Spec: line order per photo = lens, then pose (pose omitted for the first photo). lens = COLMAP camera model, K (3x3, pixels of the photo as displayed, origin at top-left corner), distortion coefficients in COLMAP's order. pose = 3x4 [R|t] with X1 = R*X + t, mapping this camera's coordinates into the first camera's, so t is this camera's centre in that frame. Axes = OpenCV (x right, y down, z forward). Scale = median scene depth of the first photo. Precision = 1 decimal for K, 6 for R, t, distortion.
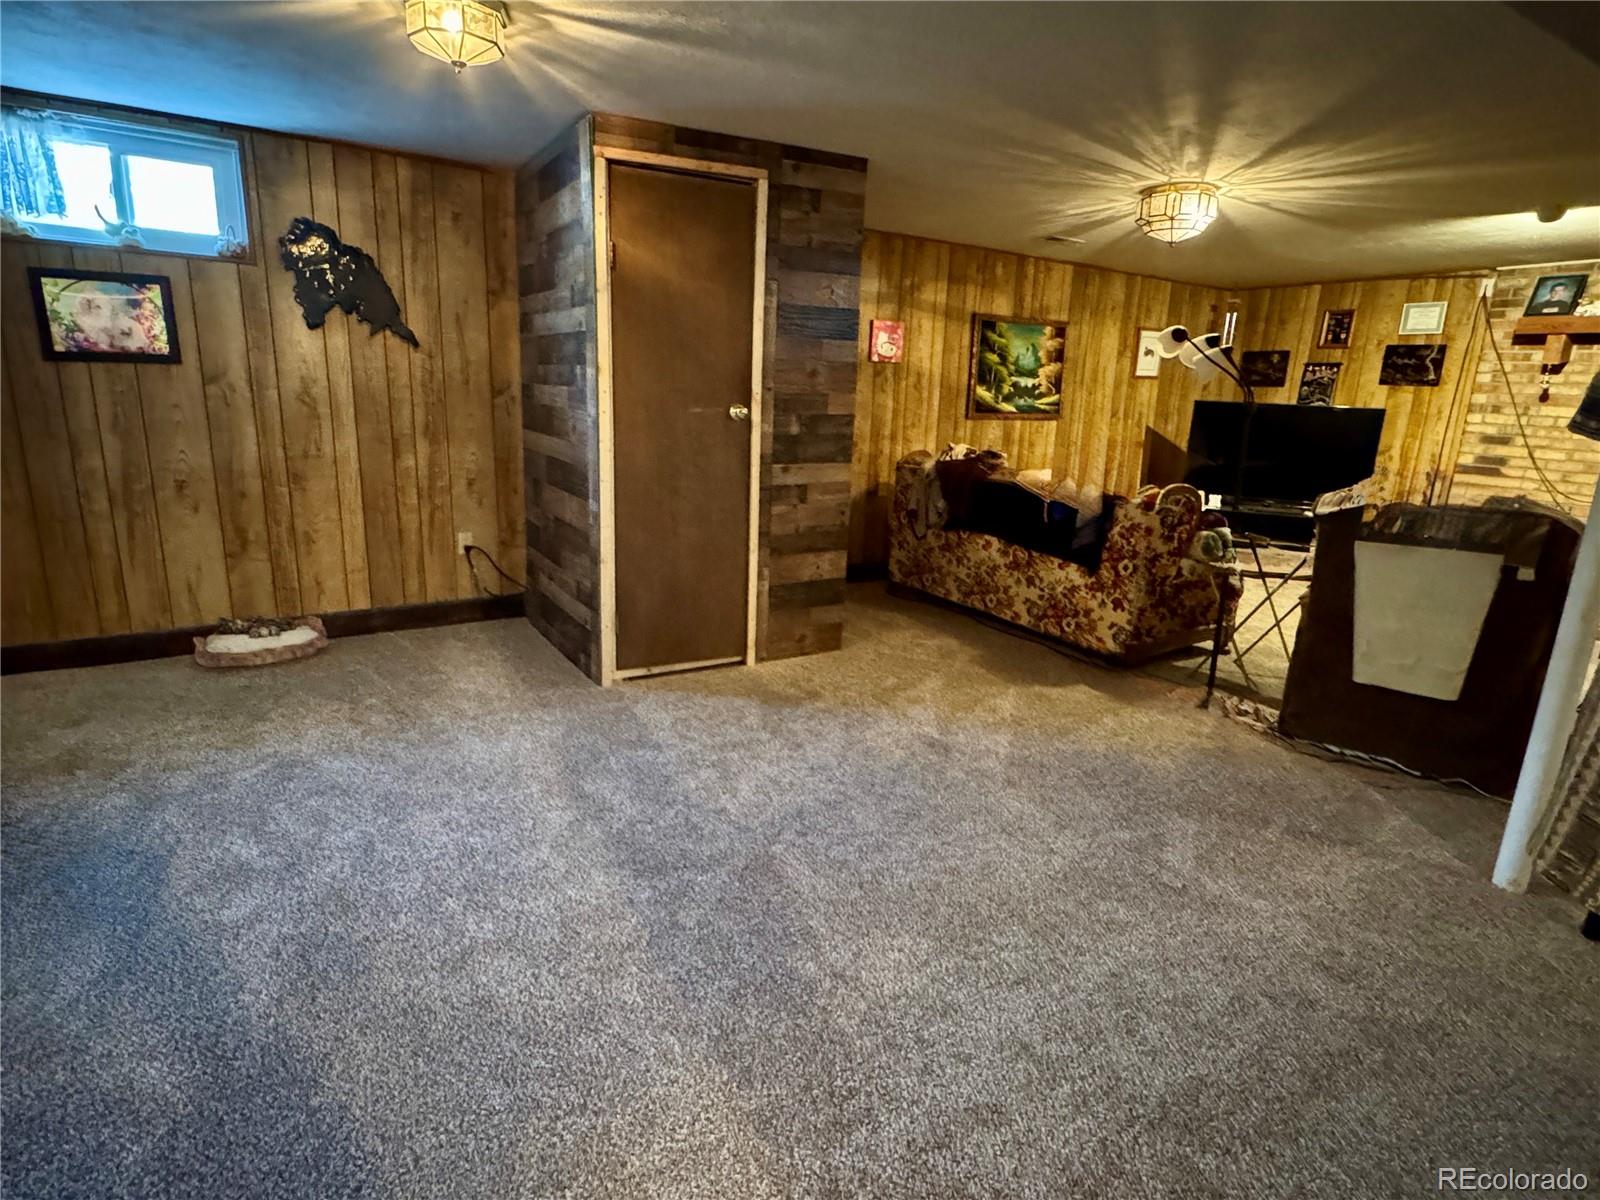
lens RADIAL K [[848.9, 0, 798.8], [0, 848.9, 598.0], [0, 0, 1]] dist [-0.000039, -0.002561]
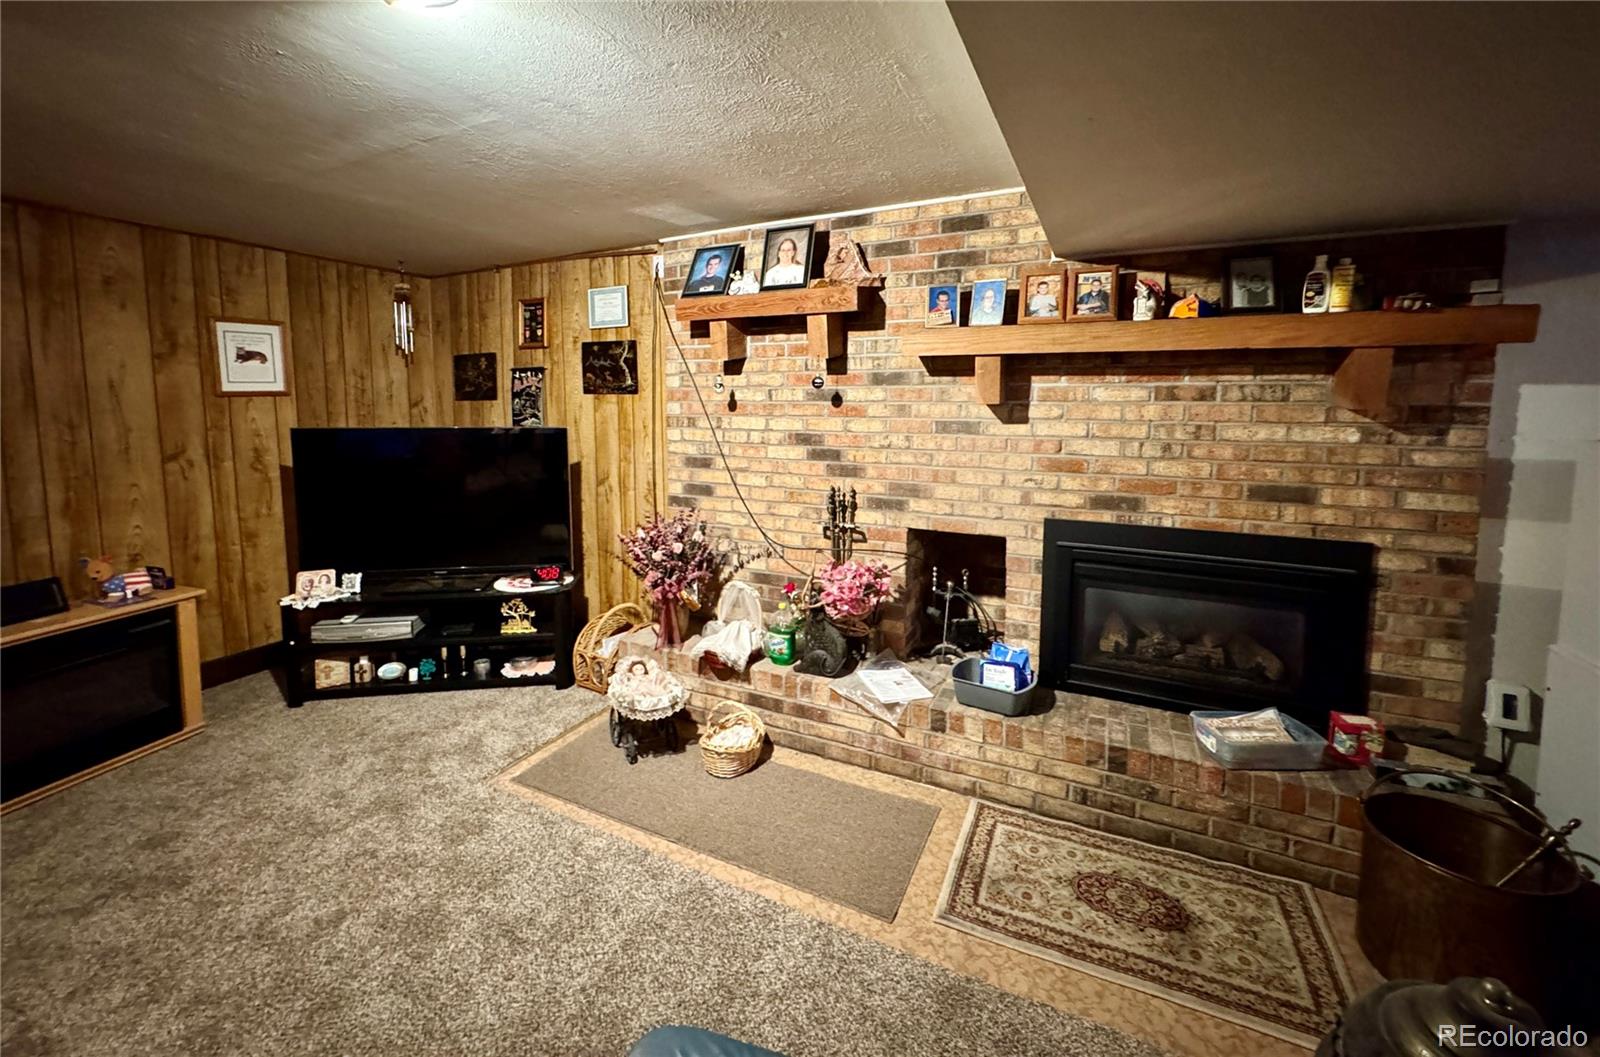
lens RADIAL K [[639.9, 0, 797.0], [0, 639.9, 456.1], [0, 0, 1]] dist [-0.002872, 0.000629]
pose [[0.856299, -0.082759, 0.509807, 0.613626], [0.158138, 0.981683, -0.106256, -0.118765], [-0.491675, 0.171607, 0.853702, 0.479778]]
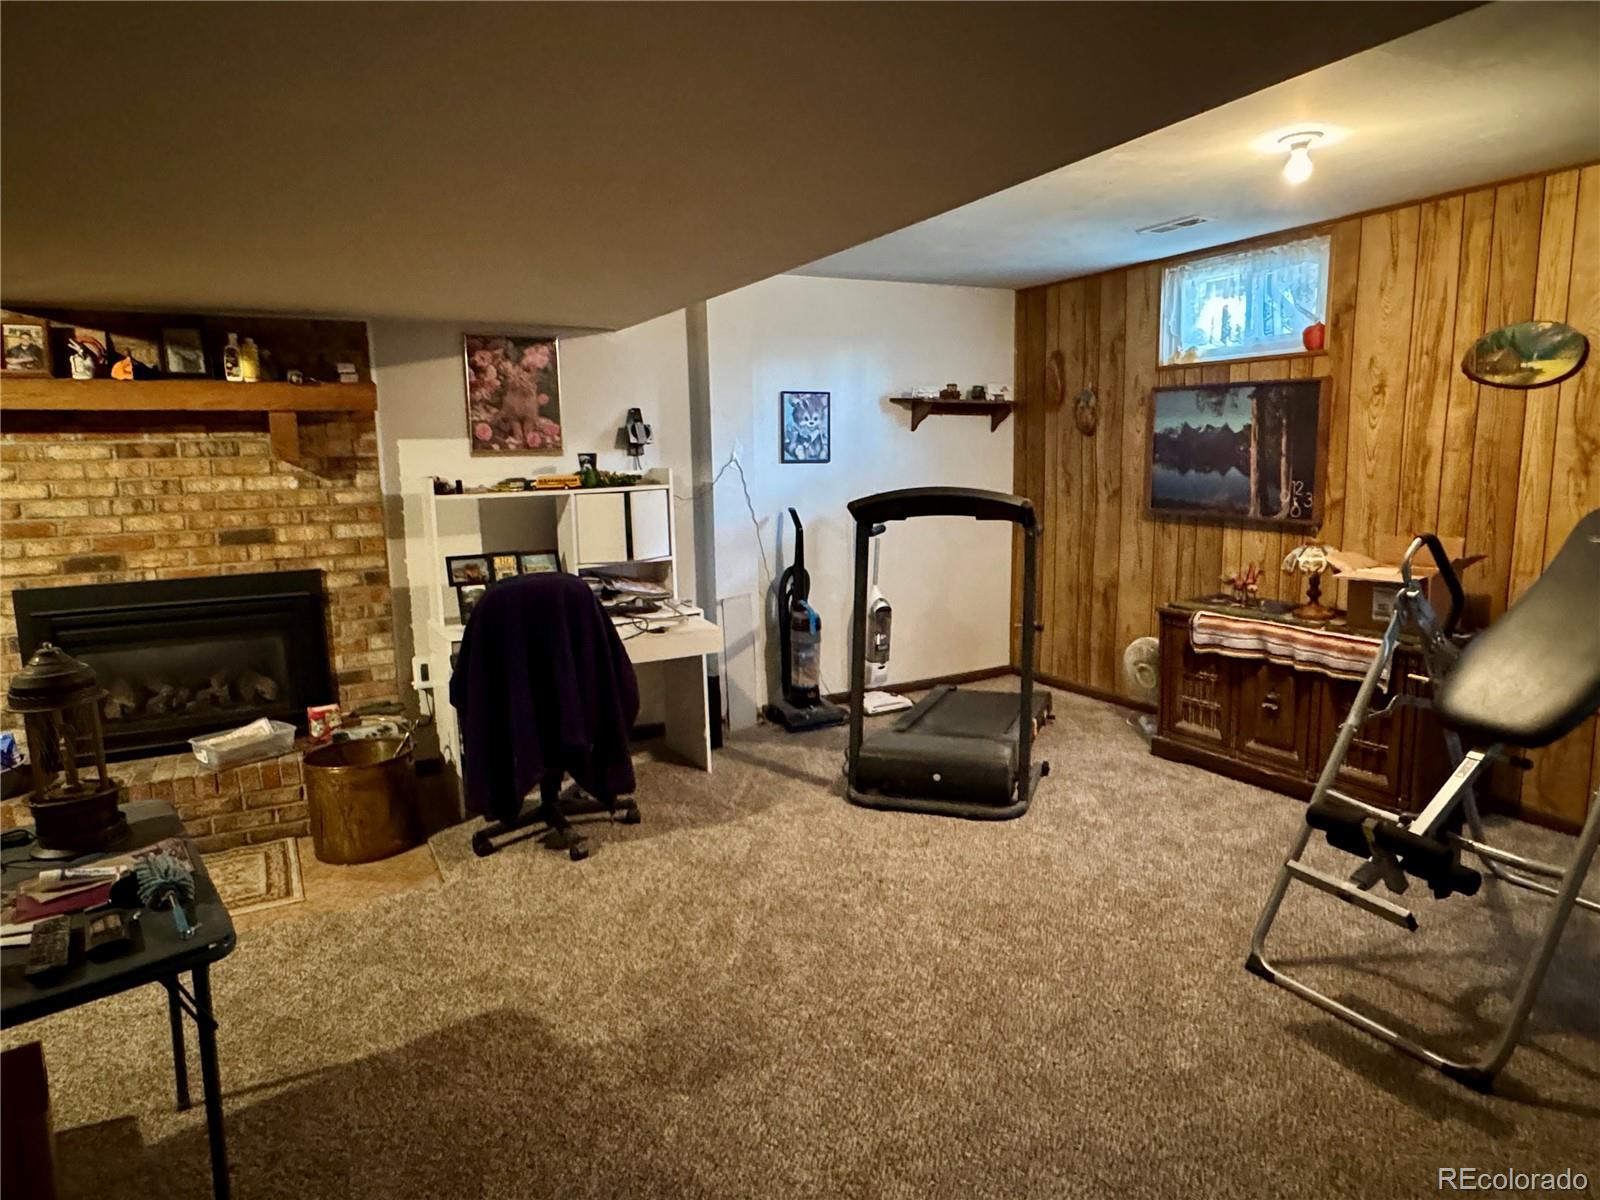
lens RADIAL K [[986.6, 0, 796.8], [0, 986.6, 600.6], [0, 0, 1]] dist [-0.005829, 0.003907]
pose [[0.076651, -0.193139, 0.978173, 0.414586], [0.270202, 0.948371, 0.166081, -0.060894], [-0.959748, 0.251574, 0.124881, 0.233707]]
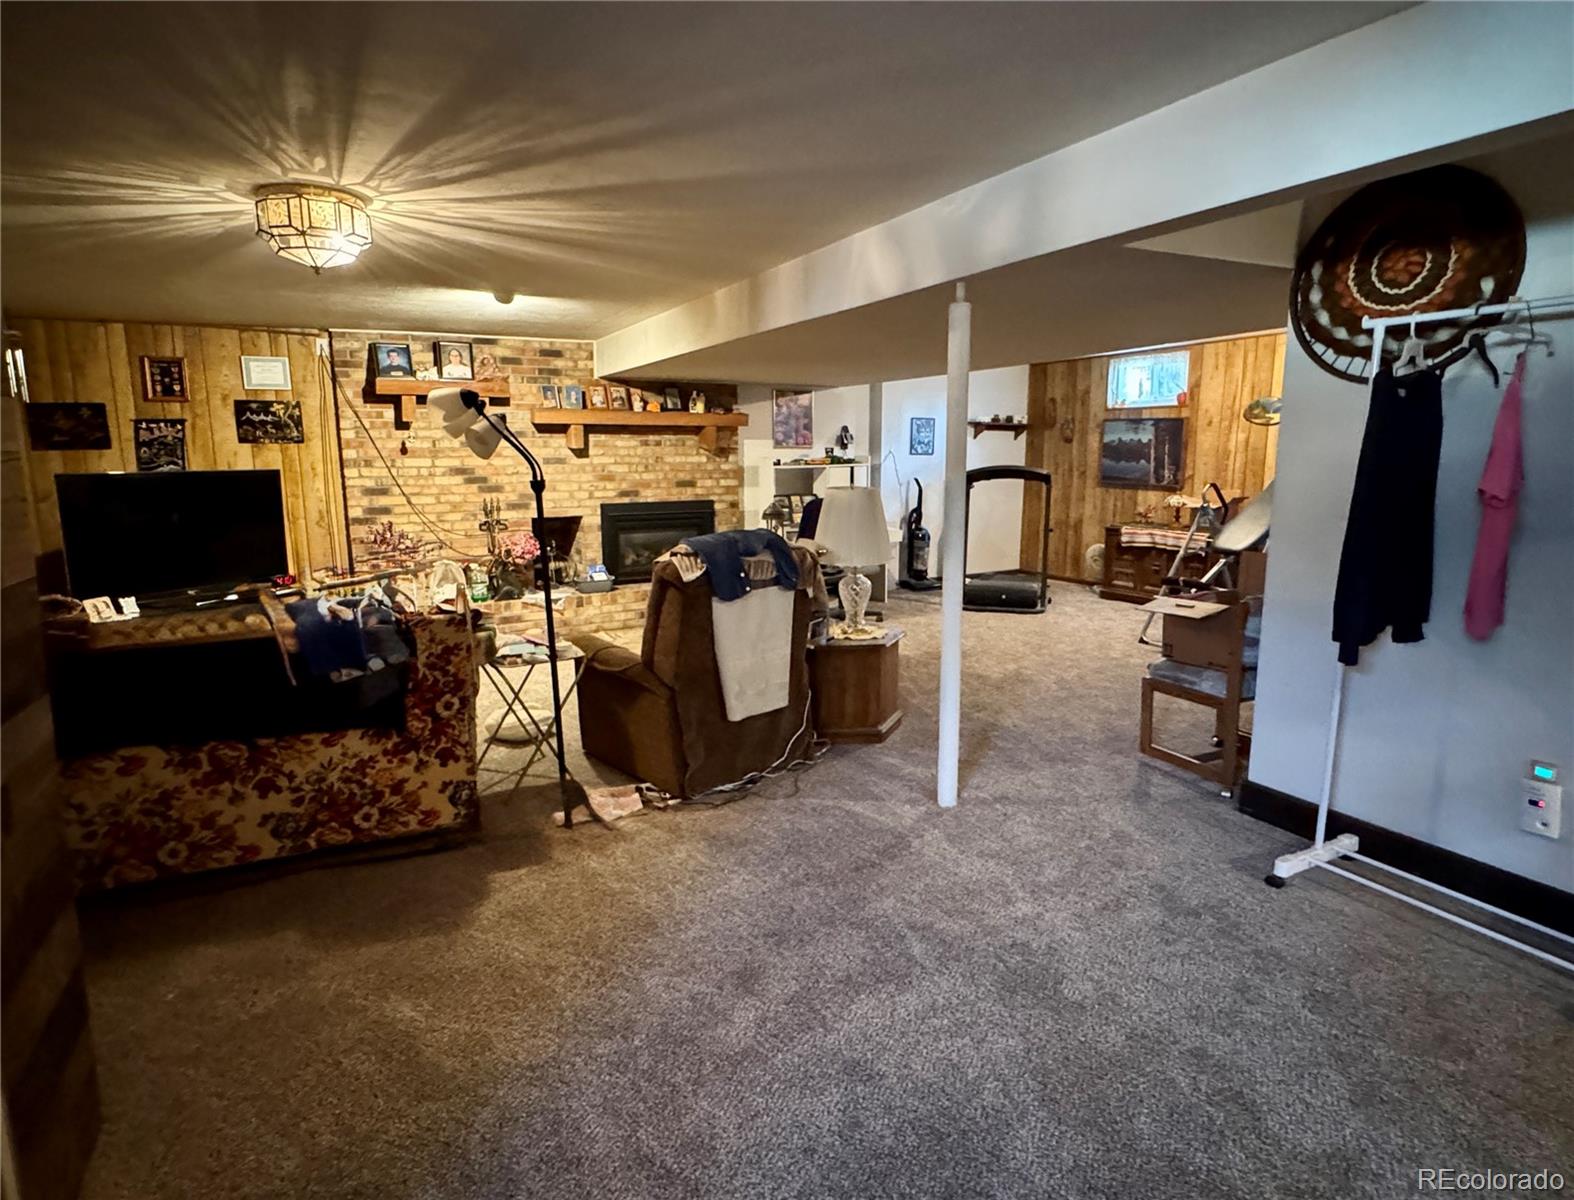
lens RADIAL K [[853.3, 0, 768.8], [0, 853.3, 597.2], [0, 0, 1]] dist [-0.006867, 0.002197]
pose [[0.087441, -0.208774, 0.974047, -0.201489], [0.255349, 0.949821, 0.180659, -0.128528], [-0.962887, 0.232925, 0.136363, 0.414651]]
